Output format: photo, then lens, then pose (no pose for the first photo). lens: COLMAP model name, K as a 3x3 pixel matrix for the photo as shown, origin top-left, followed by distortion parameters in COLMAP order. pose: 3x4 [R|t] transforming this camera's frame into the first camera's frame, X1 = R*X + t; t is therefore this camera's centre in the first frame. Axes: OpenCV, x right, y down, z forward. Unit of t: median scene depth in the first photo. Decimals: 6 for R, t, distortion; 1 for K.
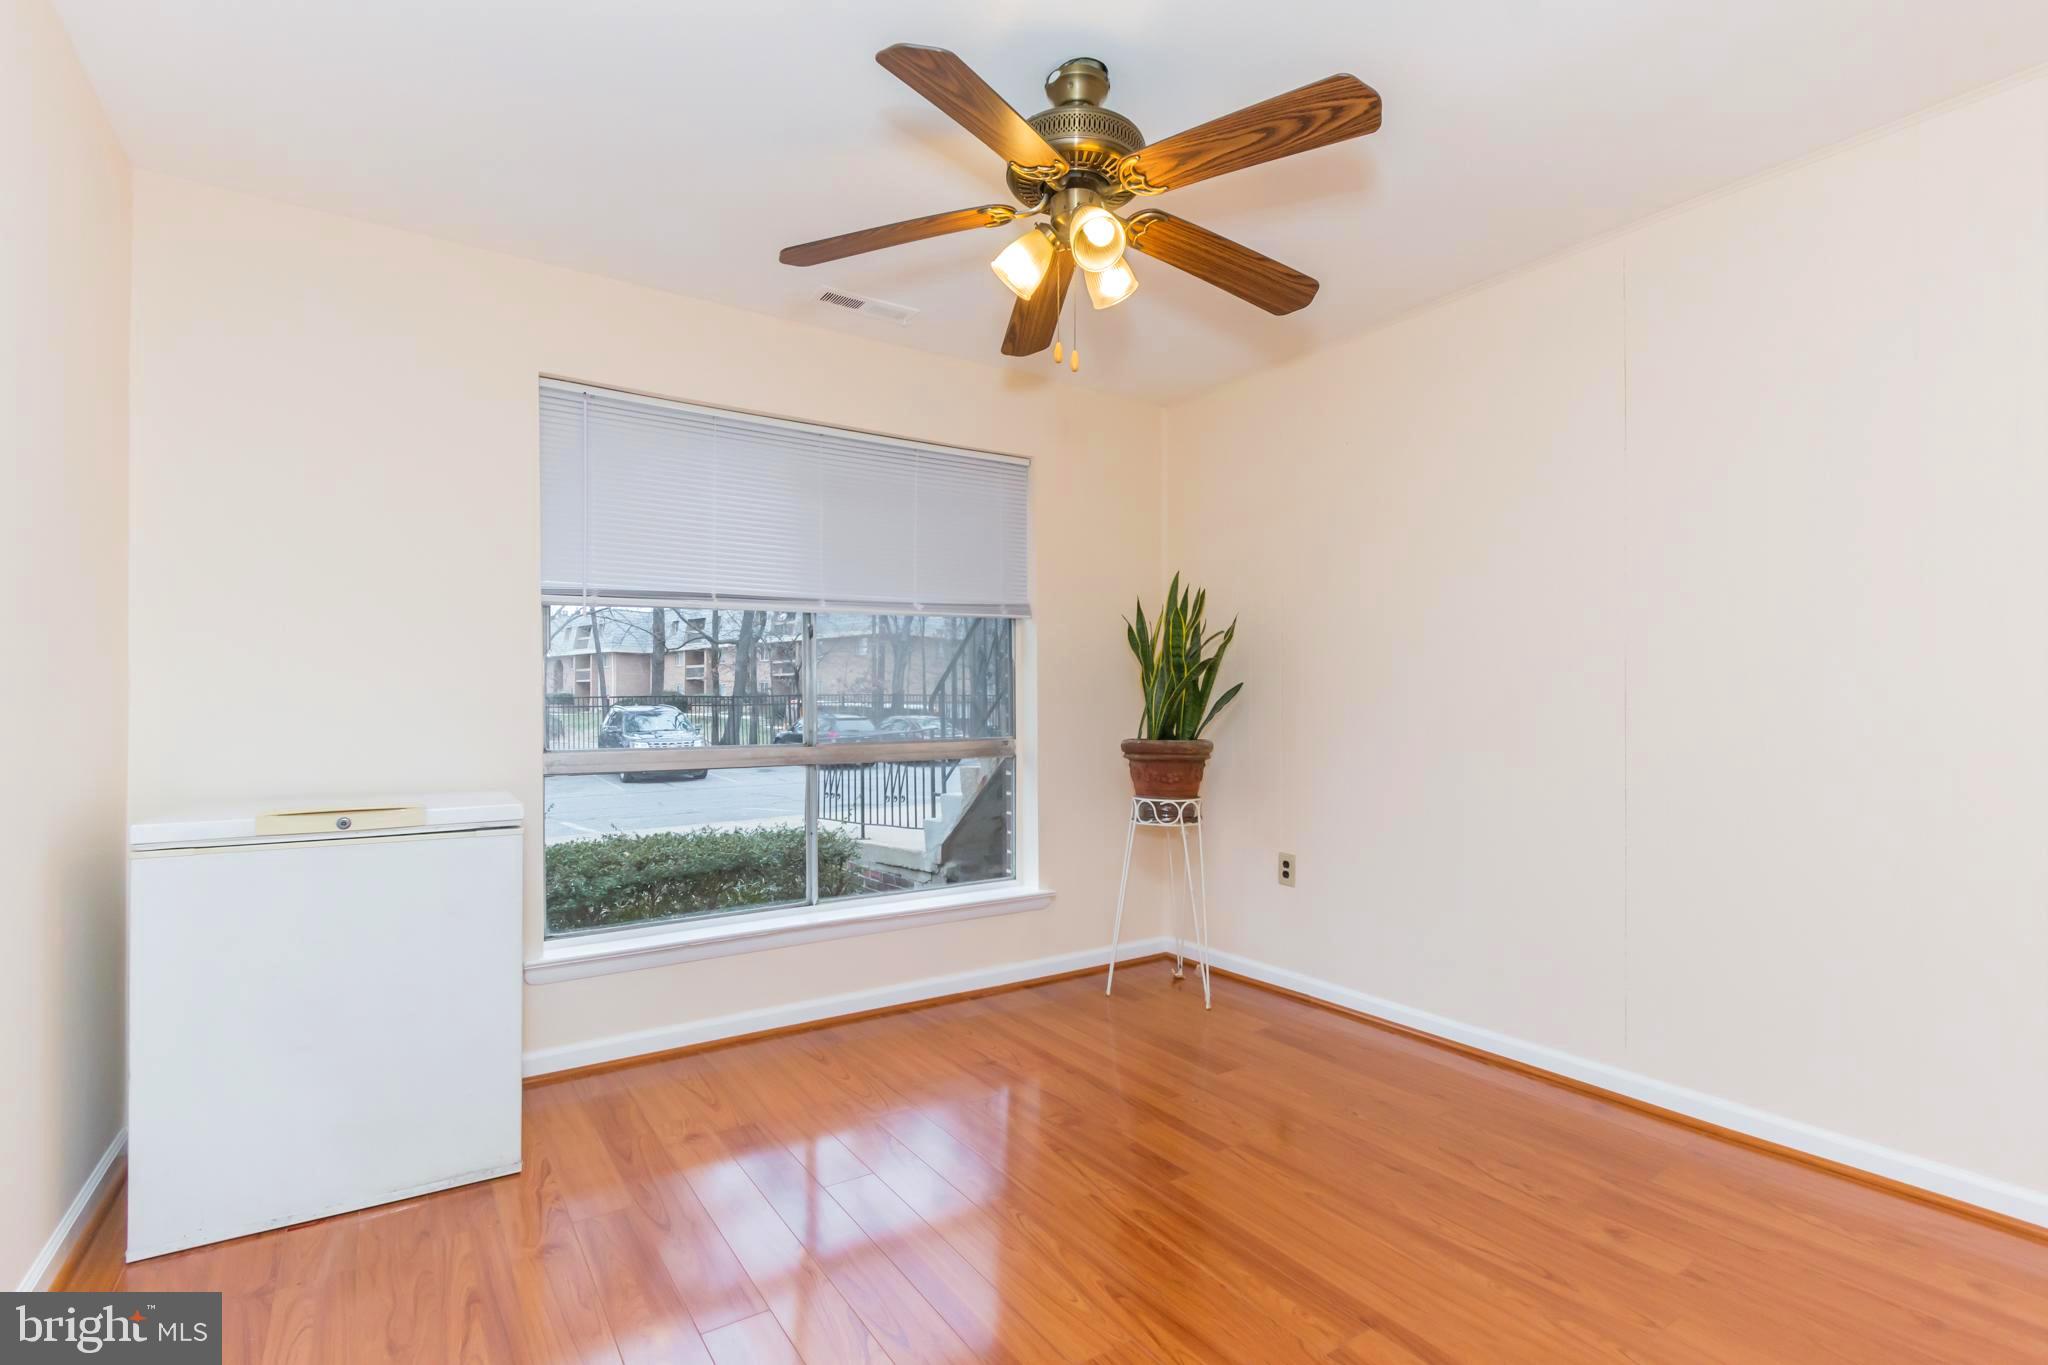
lens RADIAL K [[971.1, 0, 1024.9], [0, 971.1, 702.7], [0, 0, 1]] dist [0.010778, -0.000497]
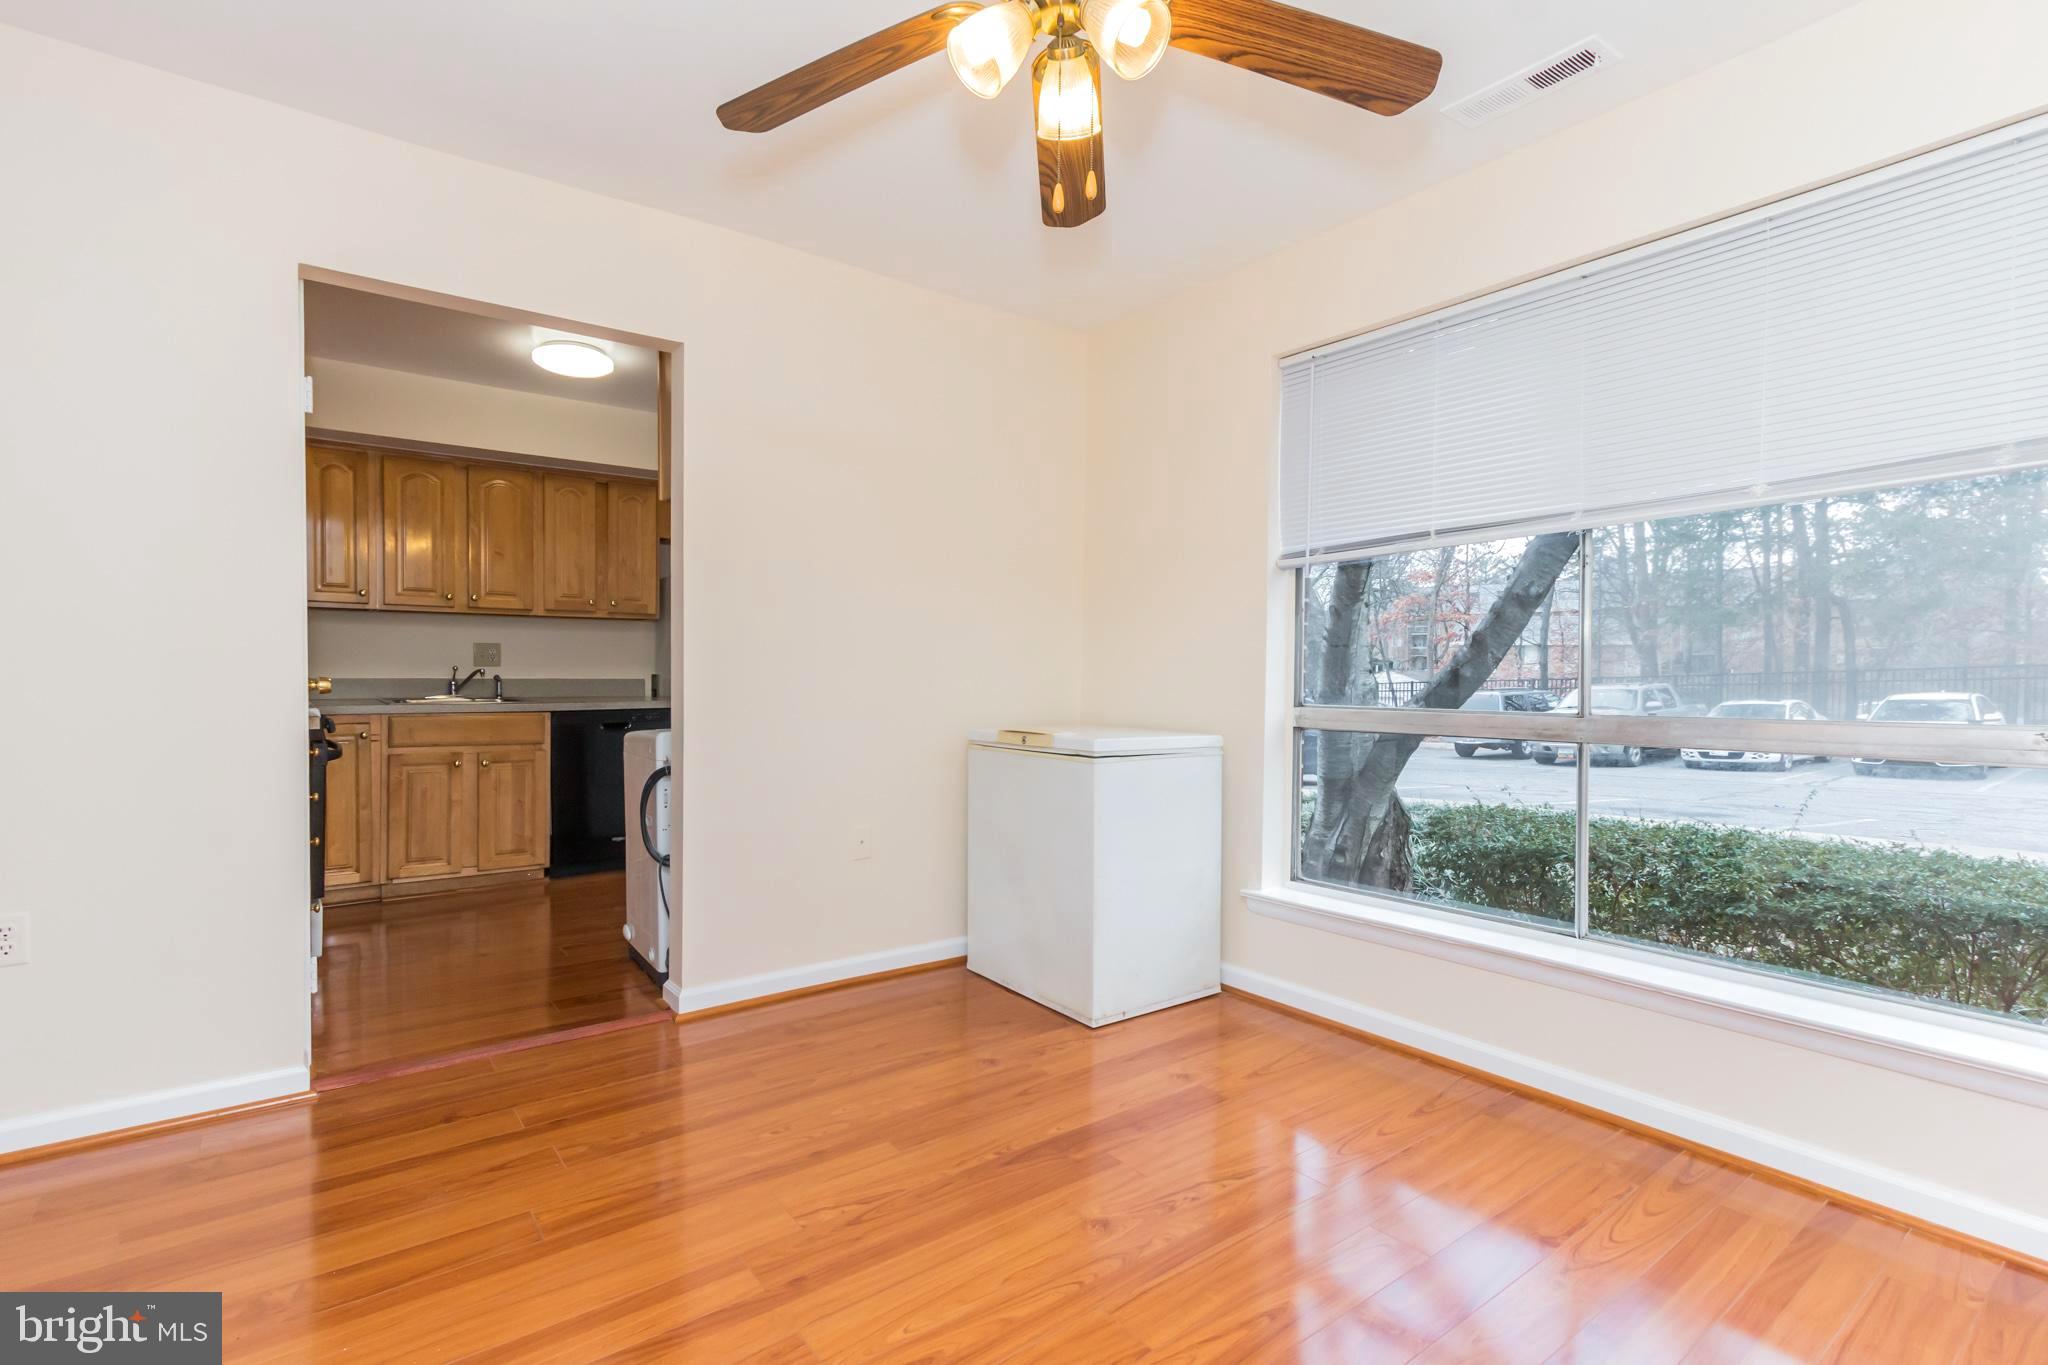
lens RADIAL K [[971.1, 0, 1035.4], [0, 971.1, 690.0], [0, 0, 1]] dist [0.010778, -0.000497]
pose [[0.058425, 0.016673, -0.998153, 0.613729], [0.000564, 0.999860, 0.016735, 0.016156], [0.998292, -0.001541, 0.058407, 0.709977]]
